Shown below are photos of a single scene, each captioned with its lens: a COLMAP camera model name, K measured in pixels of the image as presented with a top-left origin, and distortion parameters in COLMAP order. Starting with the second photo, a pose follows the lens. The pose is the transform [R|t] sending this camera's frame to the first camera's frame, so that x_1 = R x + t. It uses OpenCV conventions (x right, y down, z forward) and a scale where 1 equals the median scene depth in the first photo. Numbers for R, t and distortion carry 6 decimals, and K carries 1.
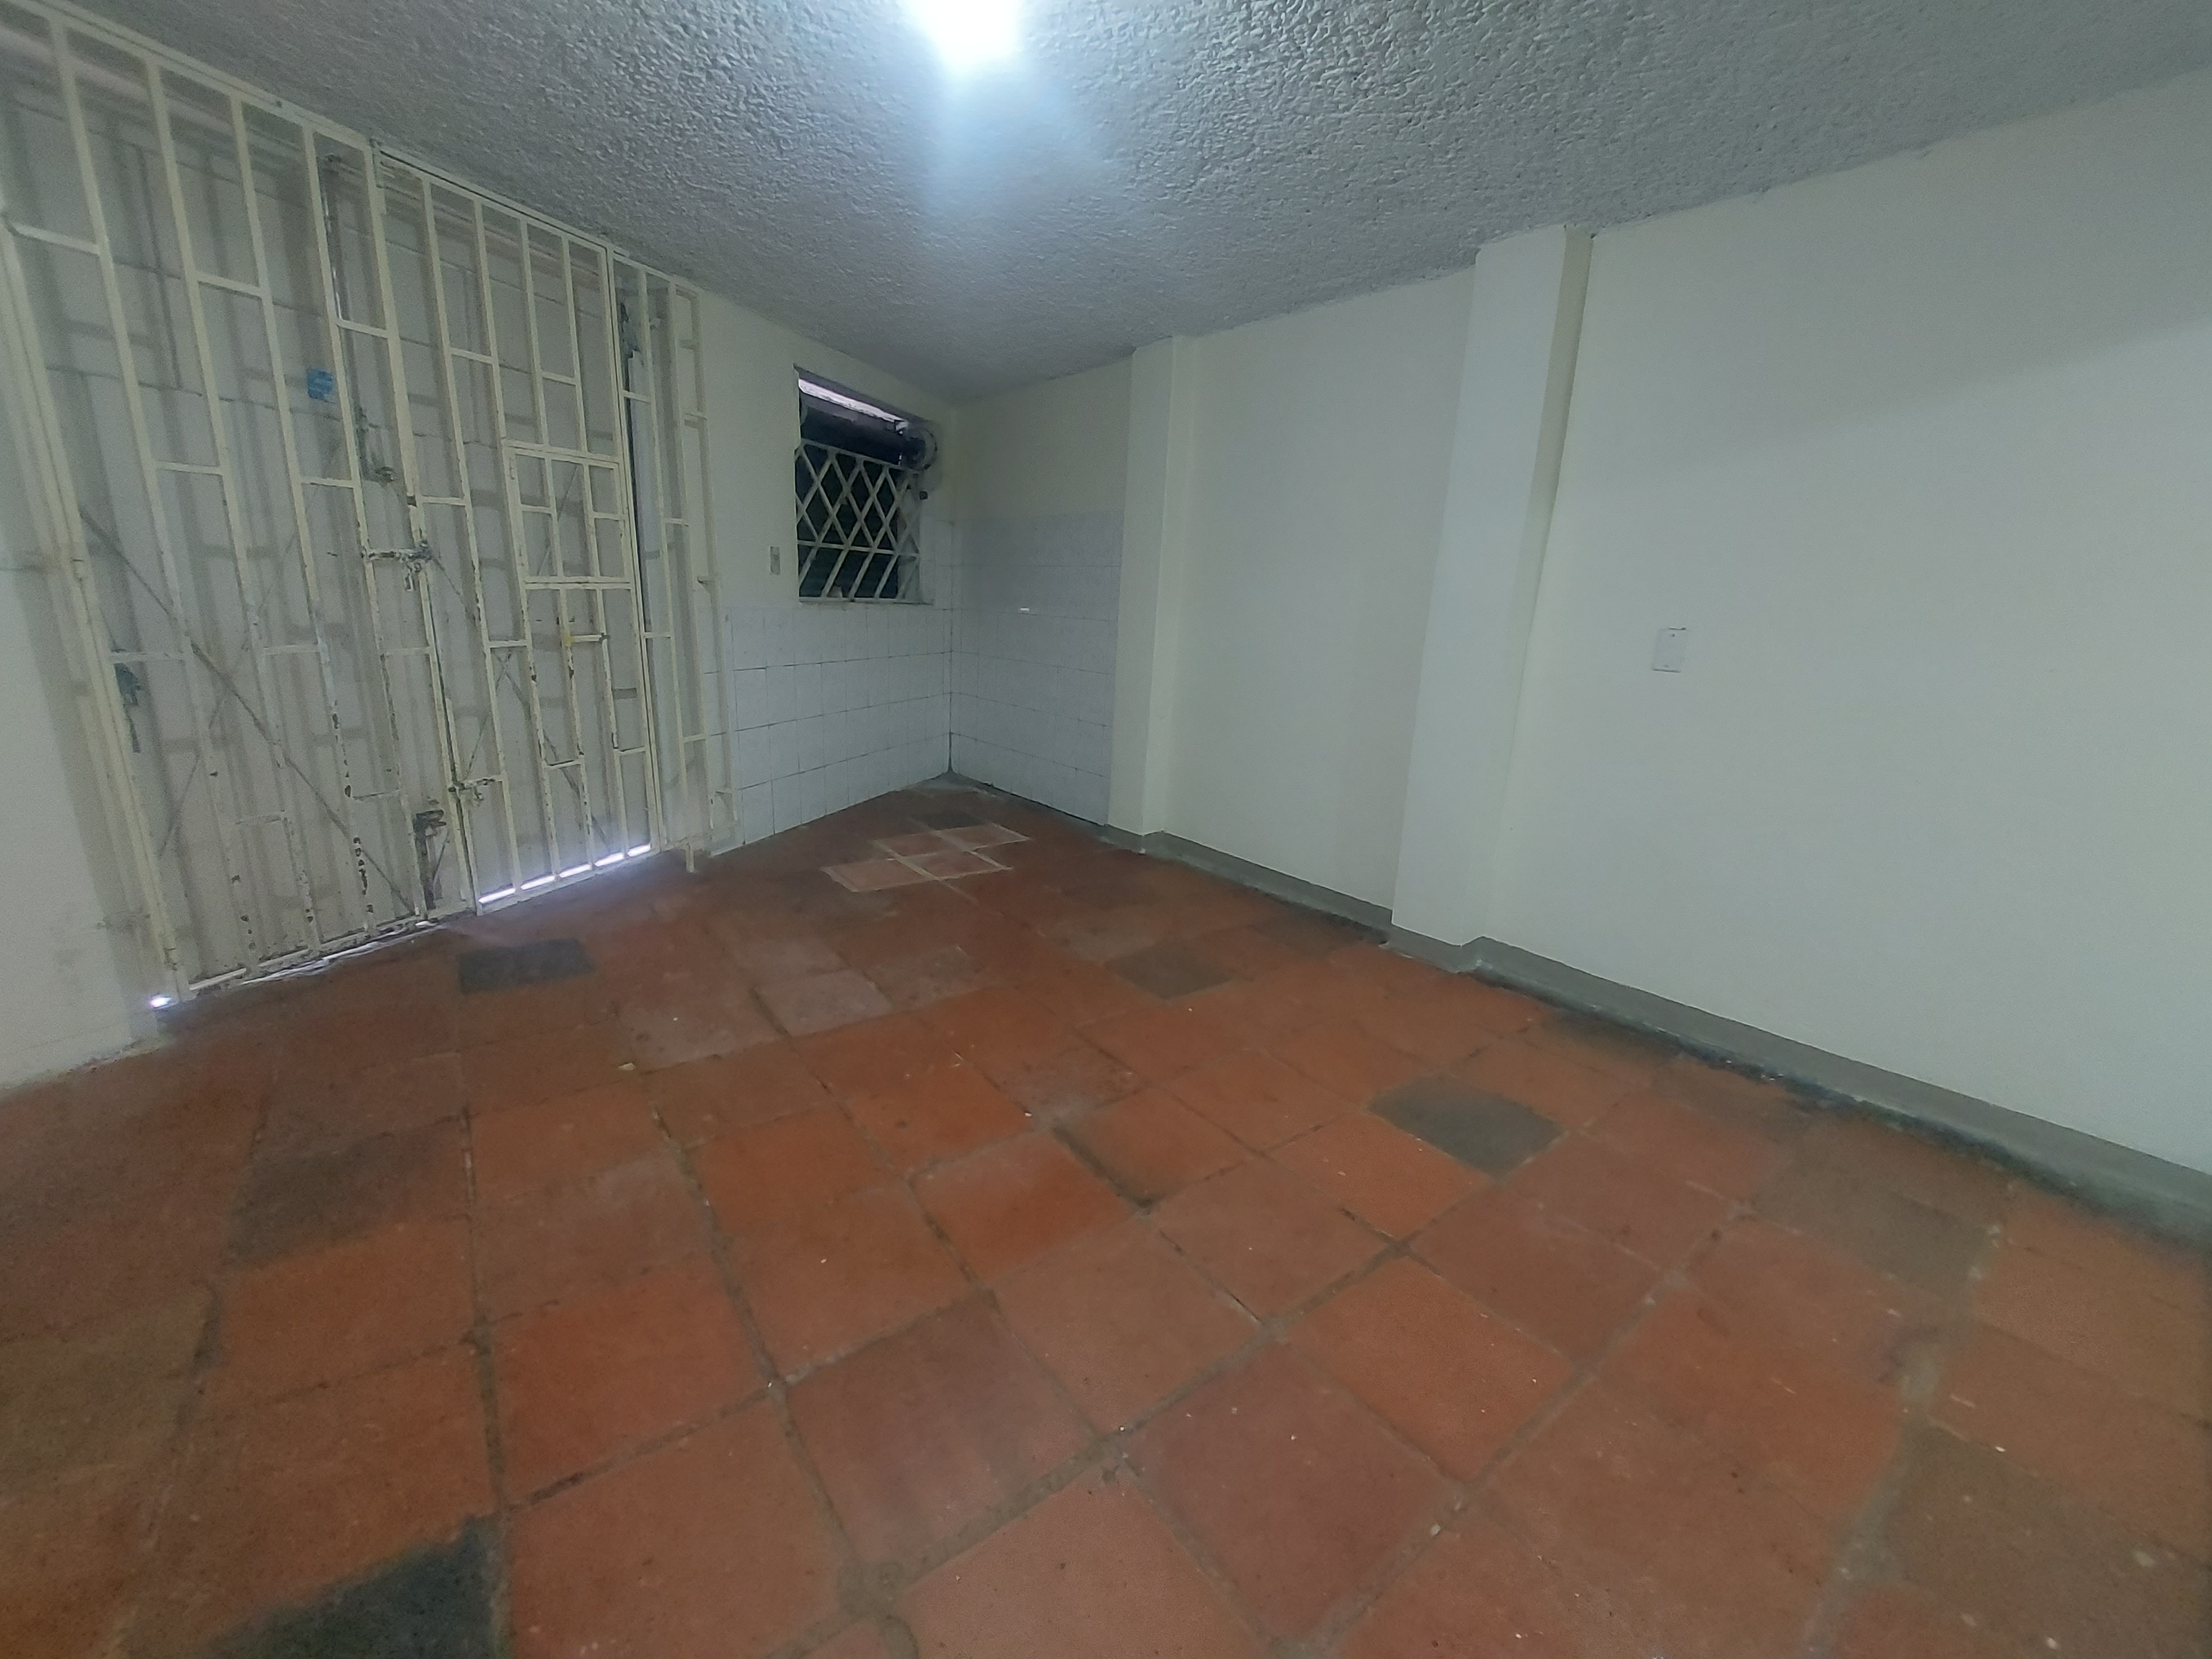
lens RADIAL K [[876.1, 0, 1107.0], [0, 876.1, 805.1], [0, 0, 1]] dist [-0.028170, 0.004850]
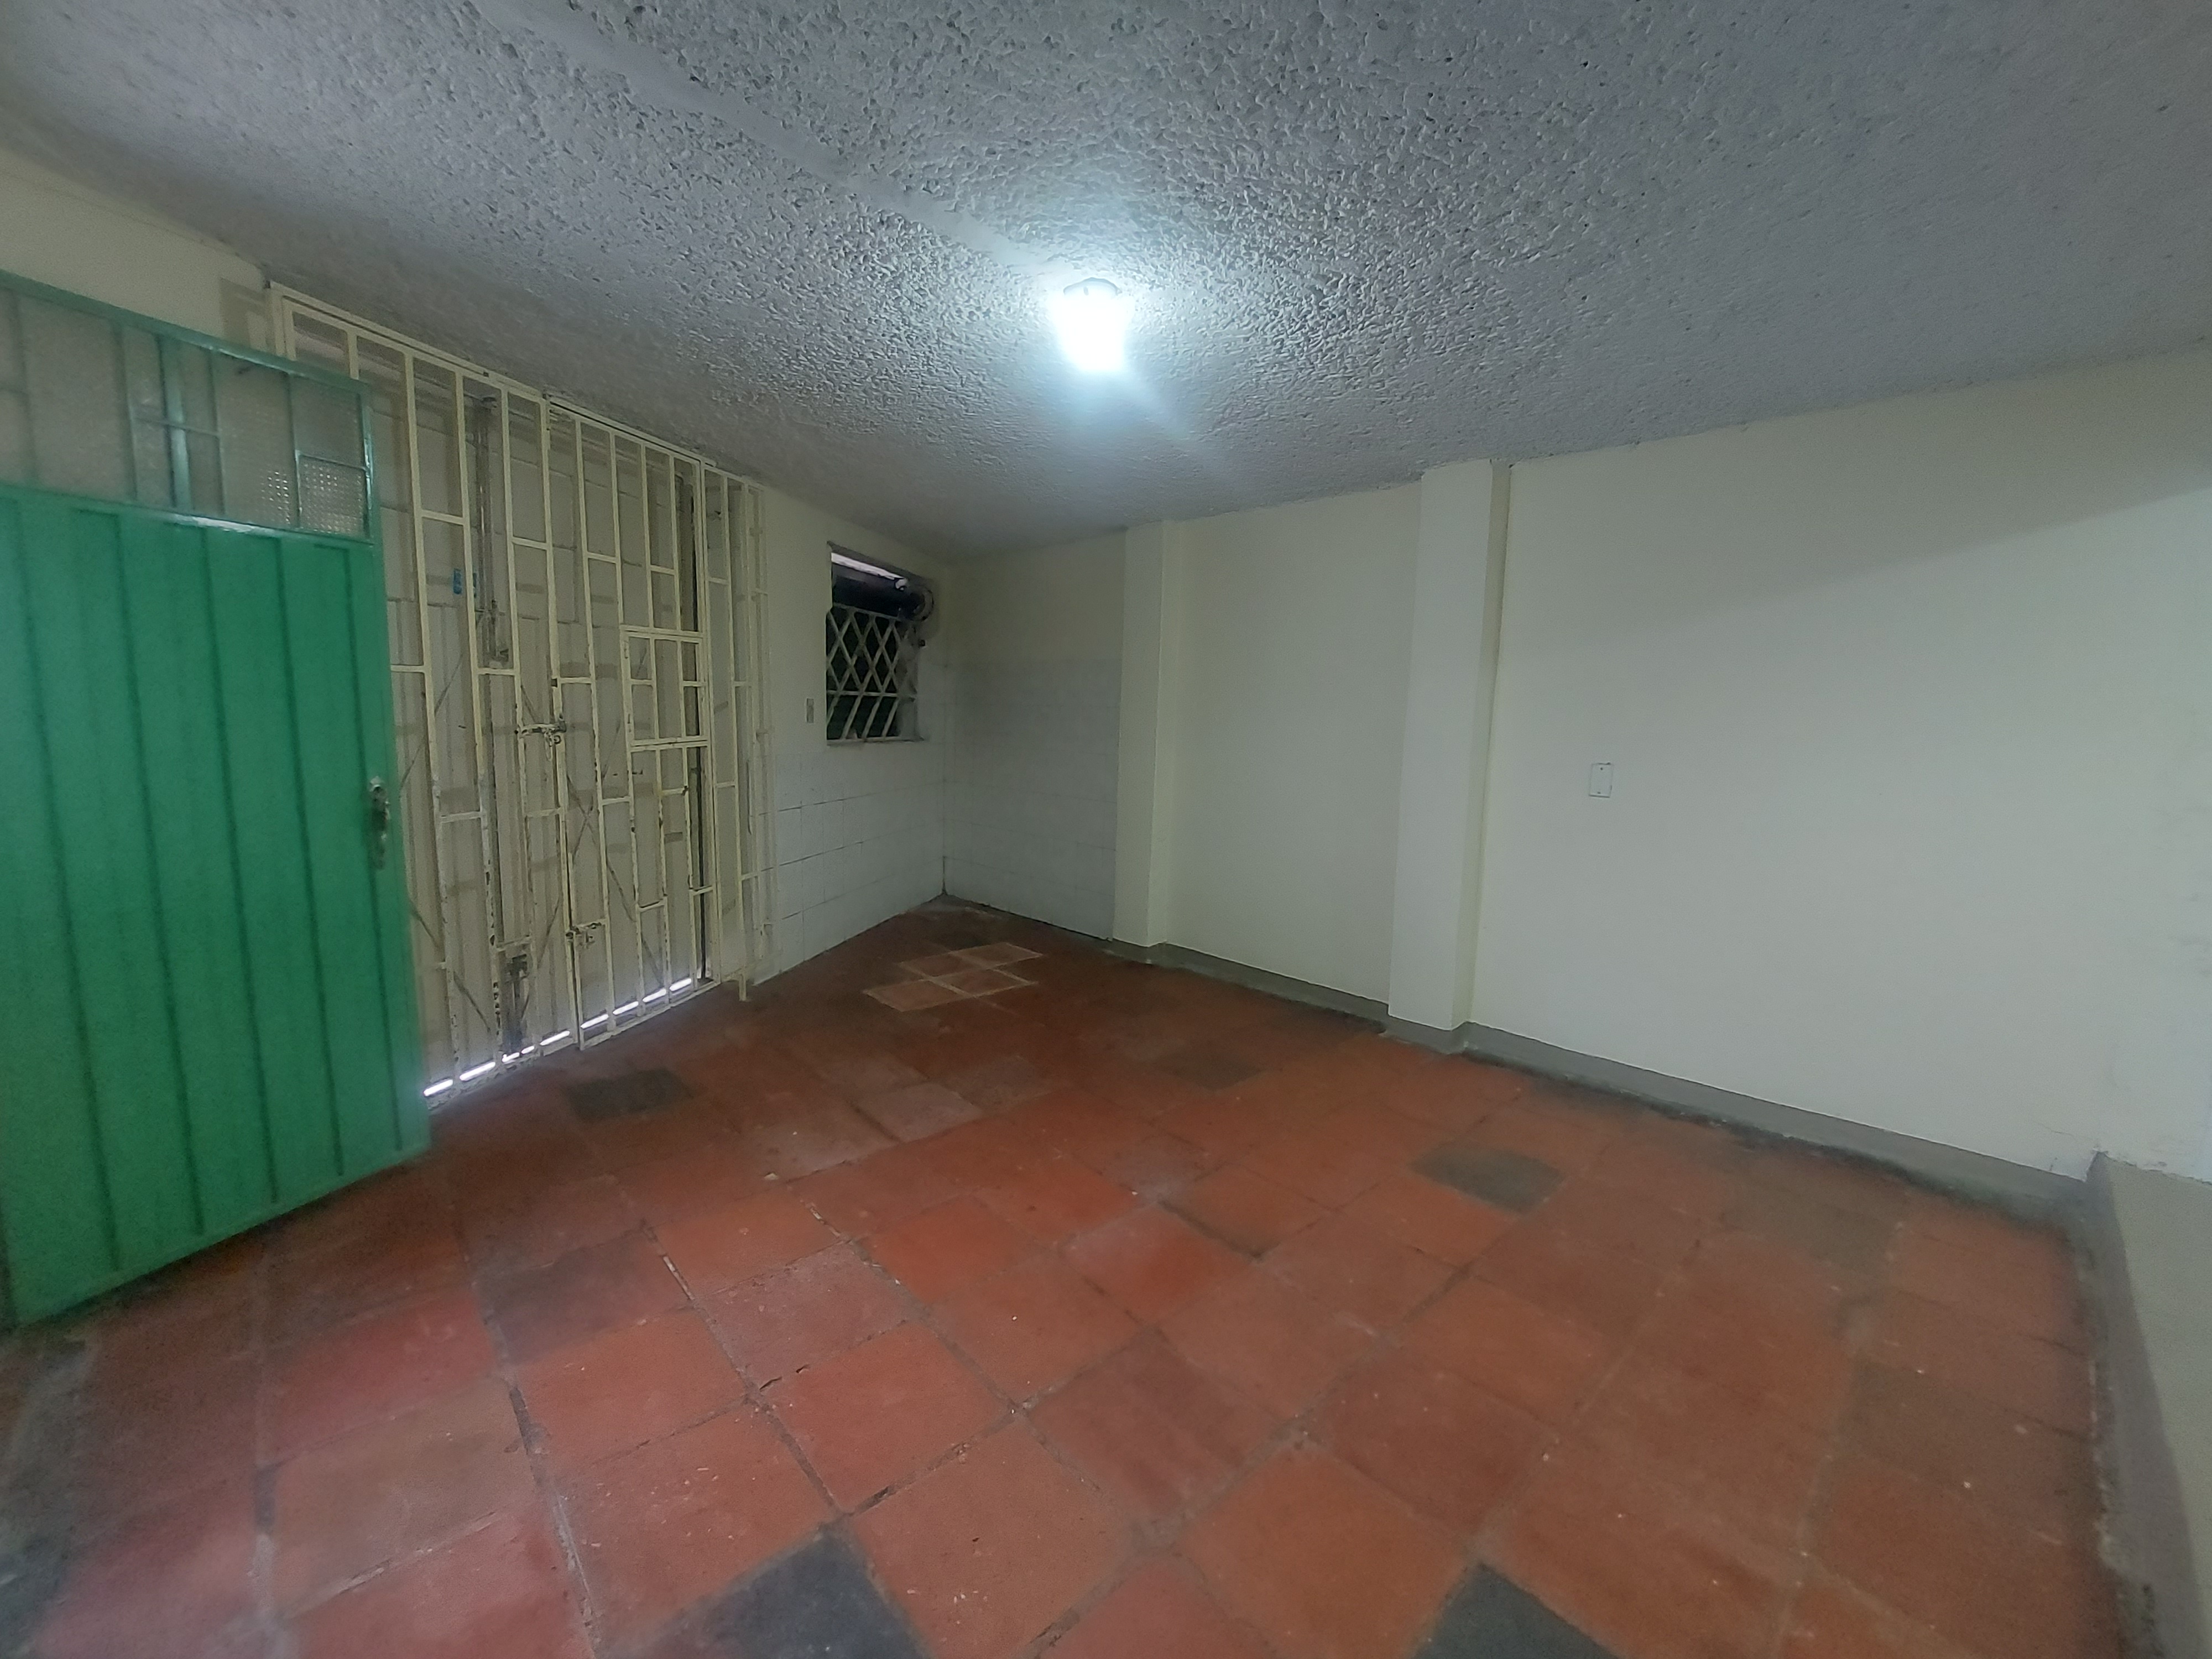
lens RADIAL K [[876.1, 0, 1107.0], [0, 876.1, 805.1], [0, 0, 1]] dist [-0.028170, 0.004850]
pose [[0.995475, -0.031800, 0.089546, -0.131389], [0.042549, 0.991763, -0.120813, -0.014506], [-0.084966, 0.124076, 0.988628, -0.135920]]
